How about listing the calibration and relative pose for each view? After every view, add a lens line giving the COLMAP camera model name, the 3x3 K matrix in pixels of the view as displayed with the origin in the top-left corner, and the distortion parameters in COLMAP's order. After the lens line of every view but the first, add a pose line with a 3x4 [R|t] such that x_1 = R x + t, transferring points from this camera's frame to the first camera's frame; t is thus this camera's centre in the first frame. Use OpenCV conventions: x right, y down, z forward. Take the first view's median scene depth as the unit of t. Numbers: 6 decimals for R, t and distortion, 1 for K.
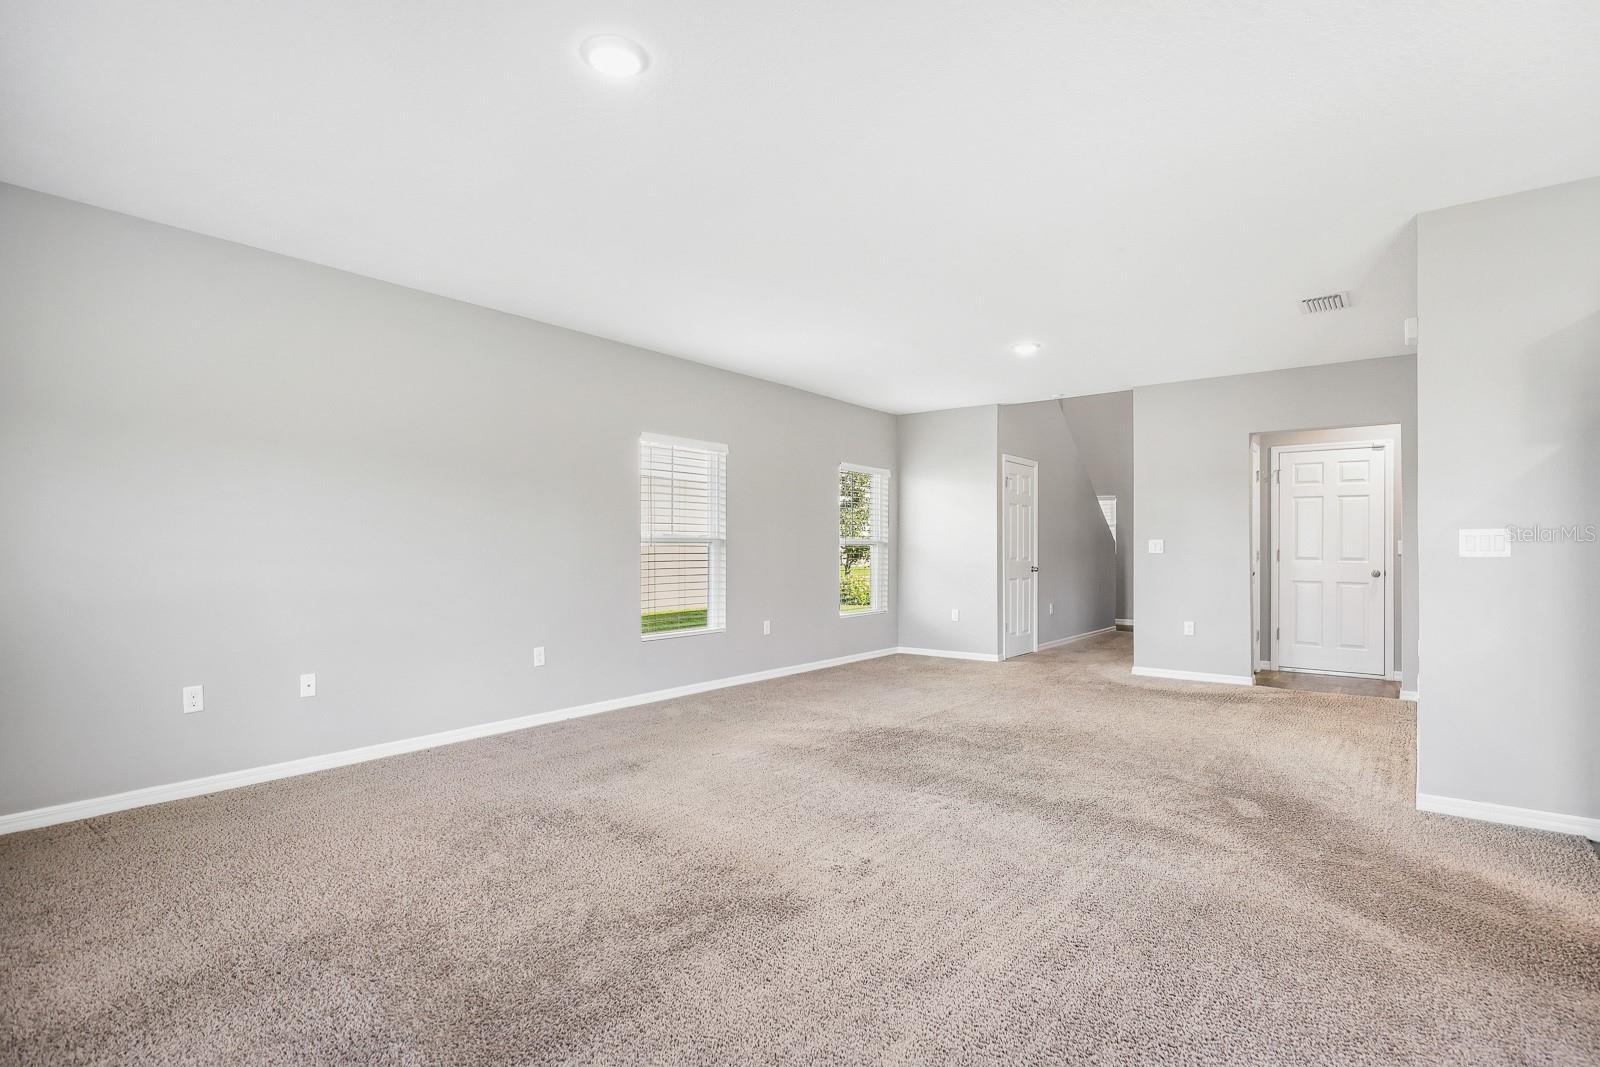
lens RADIAL K [[797.2, 0, 802.4], [0, 797.2, 539.2], [0, 0, 1]] dist [-0.001893, -0.000580]
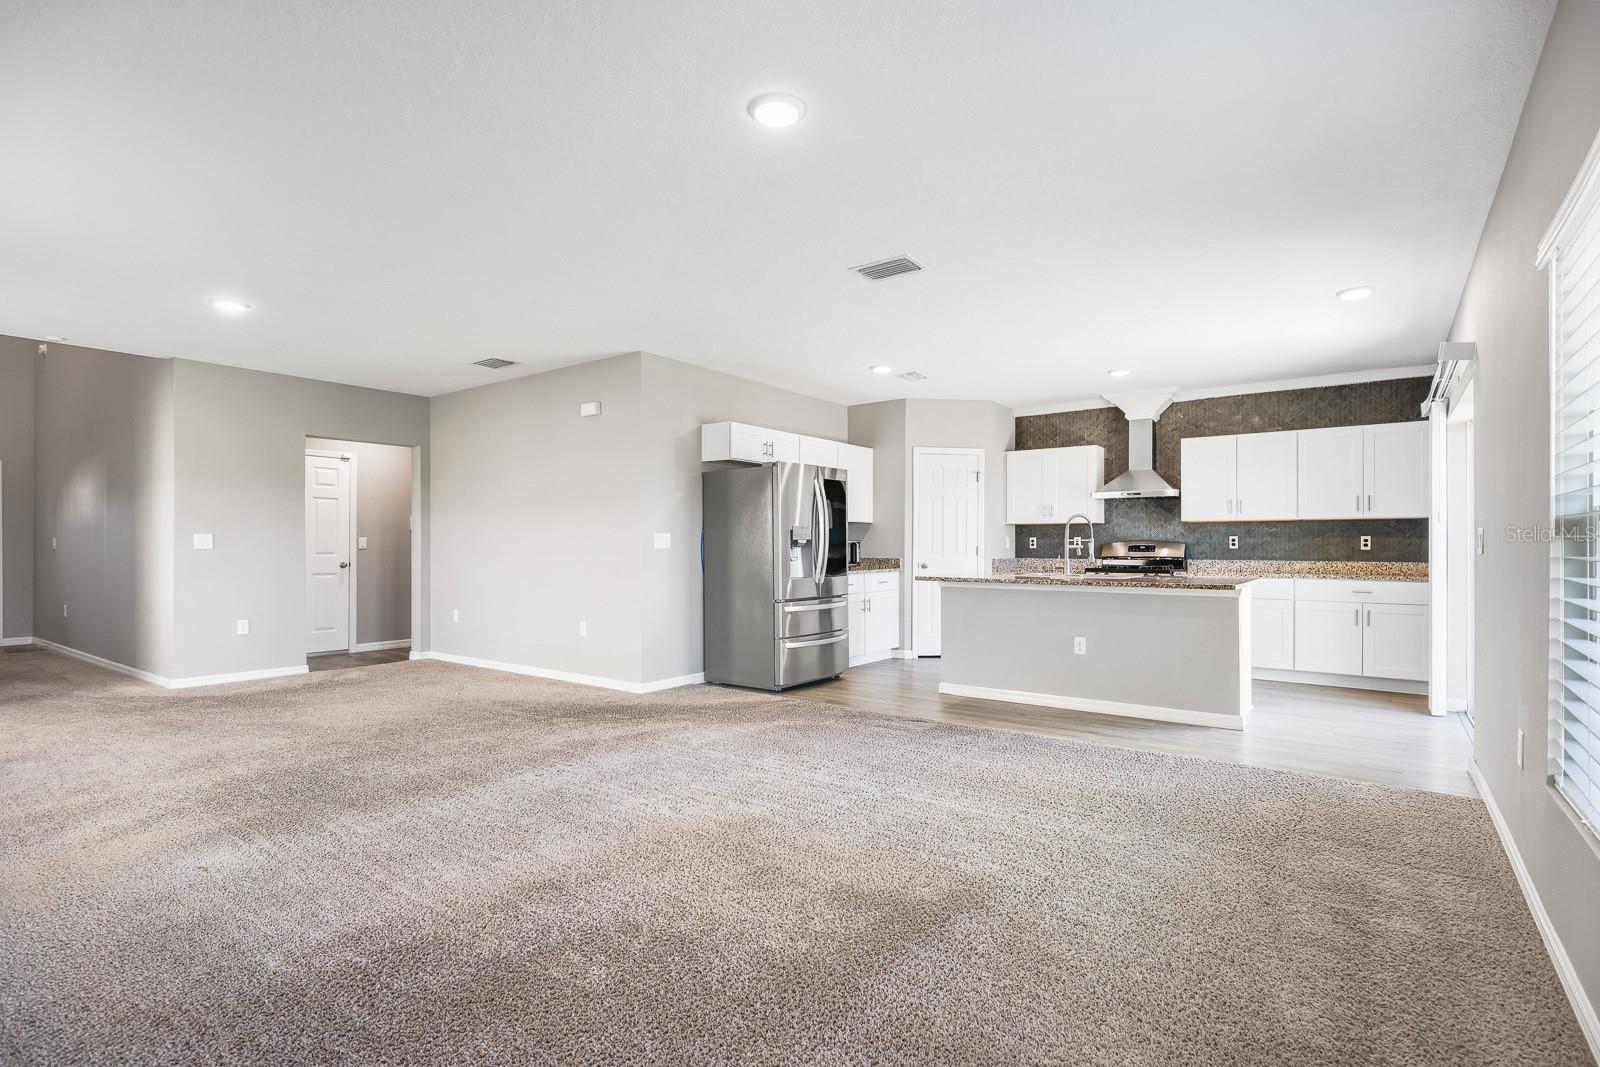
lens RADIAL K [[778.0, 0, 806.9], [0, 778.0, 543.4], [0, 0, 1]] dist [-0.000683, -0.000519]
pose [[-0.031806, 0.001718, 0.999493, -0.583581], [-0.012146, 0.999924, -0.002105, 0.005367], [-0.999420, -0.012207, -0.031783, 0.429750]]
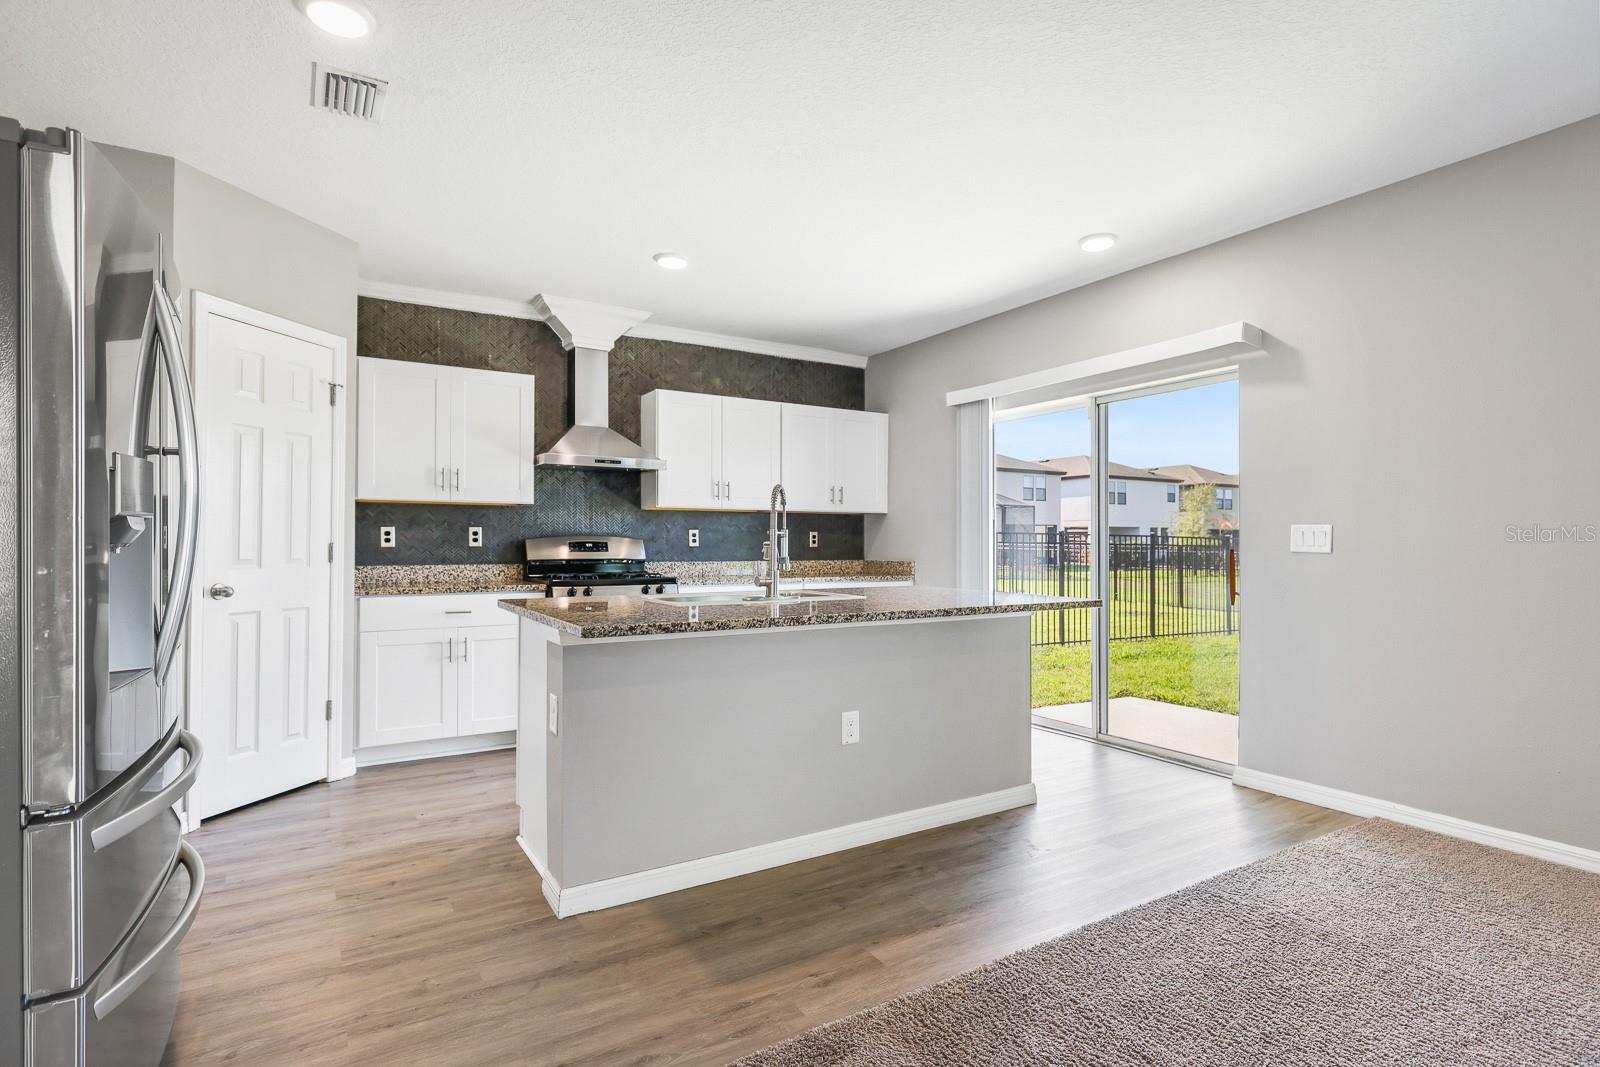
lens RADIAL K [[797.2, 0, 802.4], [0, 797.2, 539.2], [0, 0, 1]] dist [-0.001893, -0.000580]
pose [[-0.937924, -0.001060, 0.346838, 0.225143], [-0.006715, 0.999863, -0.015103, 0.008067], [-0.346775, -0.016495, -0.937803, 0.575563]]
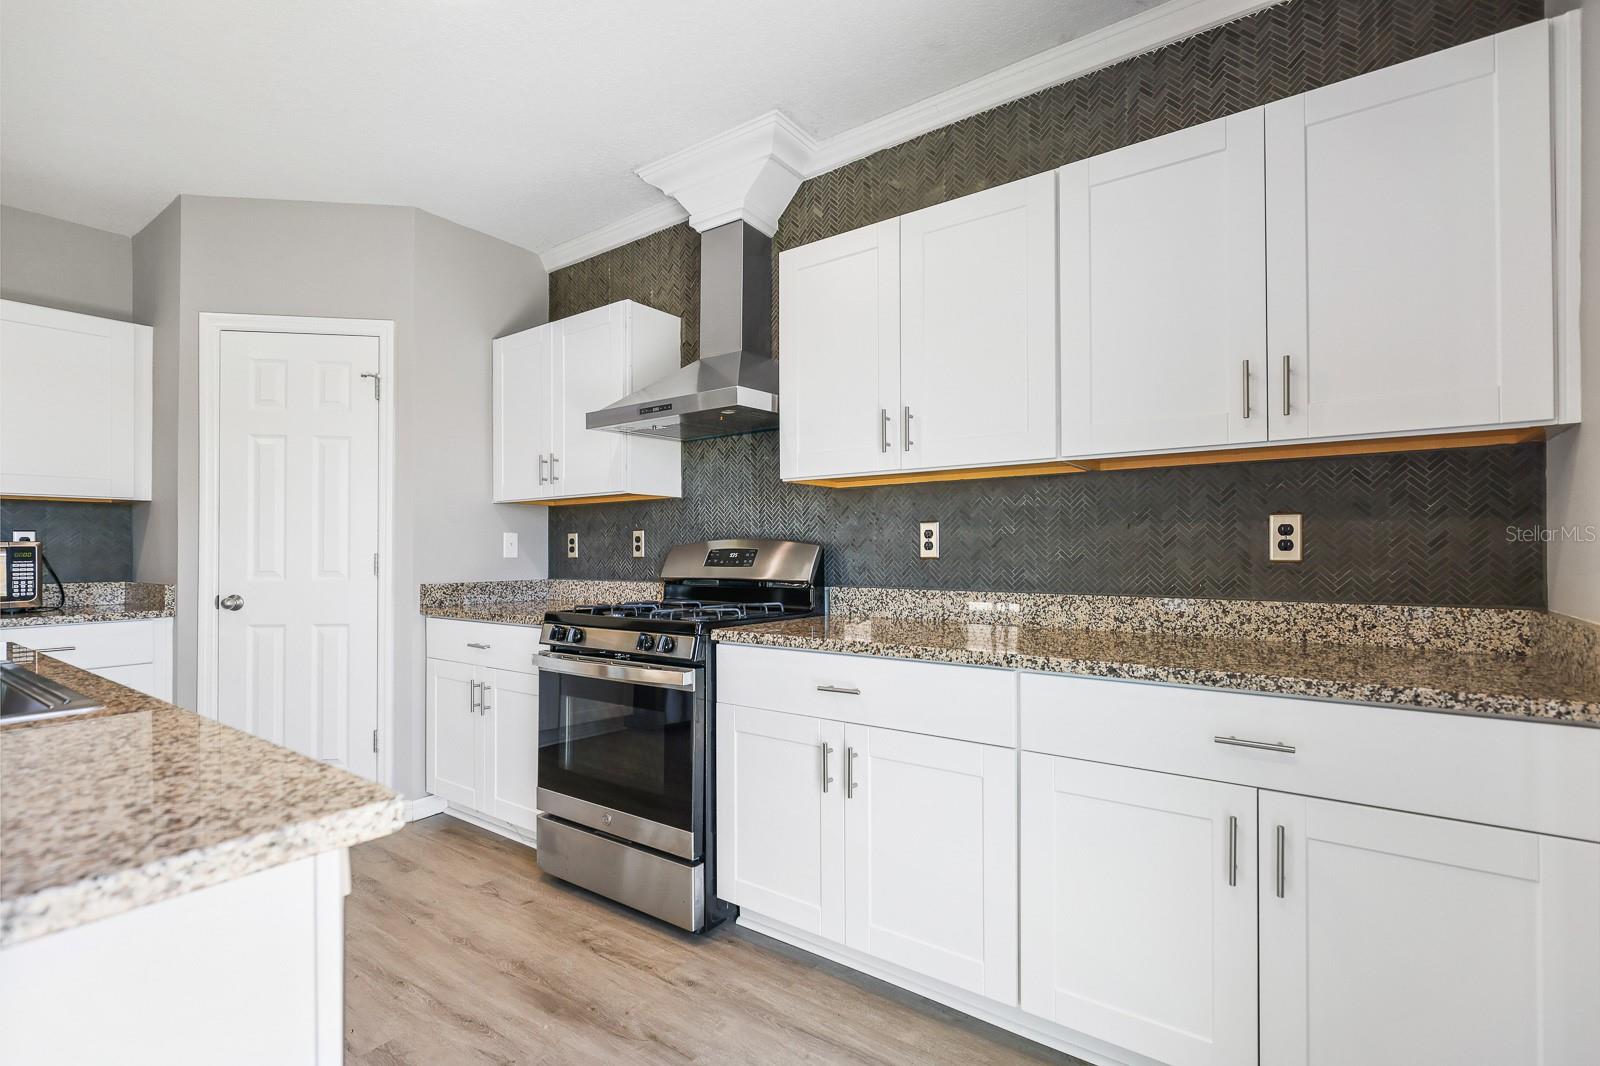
lens RADIAL K [[745.4, 0, 804.9], [0, 745.4, 544.0], [0, 0, 1]] dist [0.000455, -0.000037]
pose [[-0.038411, 0.008061, 0.999230, 0.260486], [-0.006357, 0.999945, -0.008311, -0.001317], [-0.999242, -0.006672, -0.038357, -0.241405]]
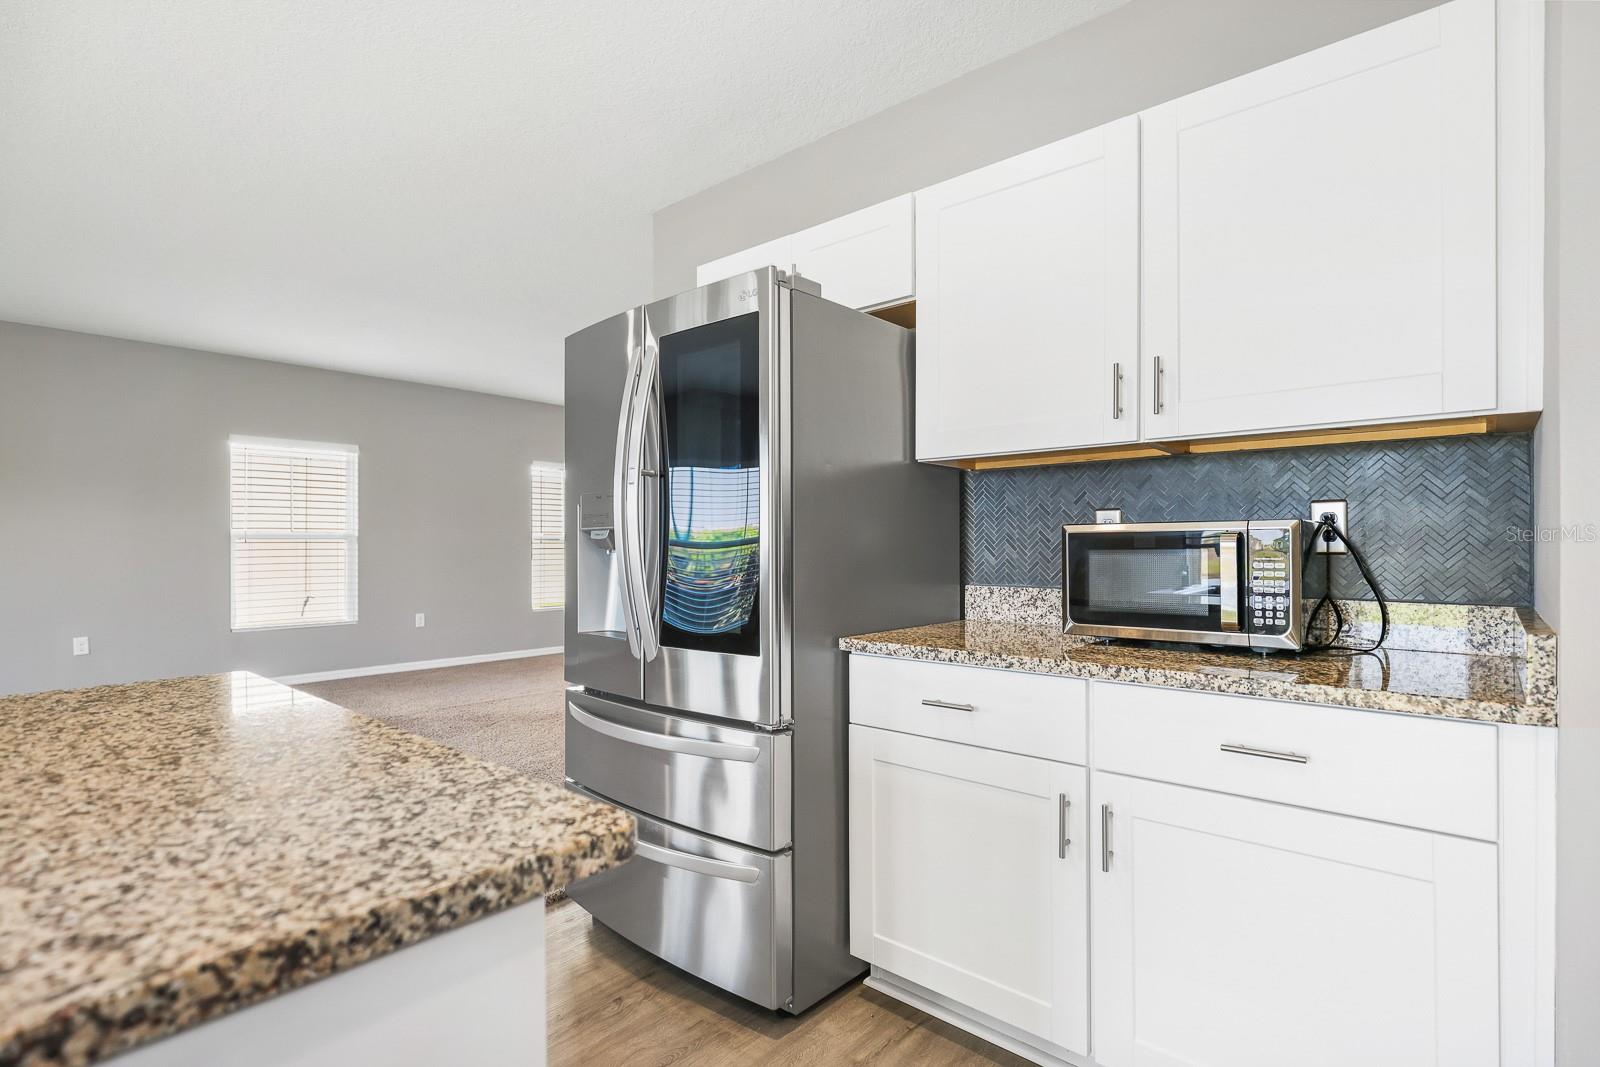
lens RADIAL K [[778.0, 0, 806.9], [0, 778.0, 543.4], [0, 0, 1]] dist [-0.000683, -0.000519]
pose [[0.998878, -0.002578, -0.047298, 0.656259], [0.003052, 0.999946, 0.009960, 0.001403], [0.047269, -0.010093, 0.998831, 0.001923]]
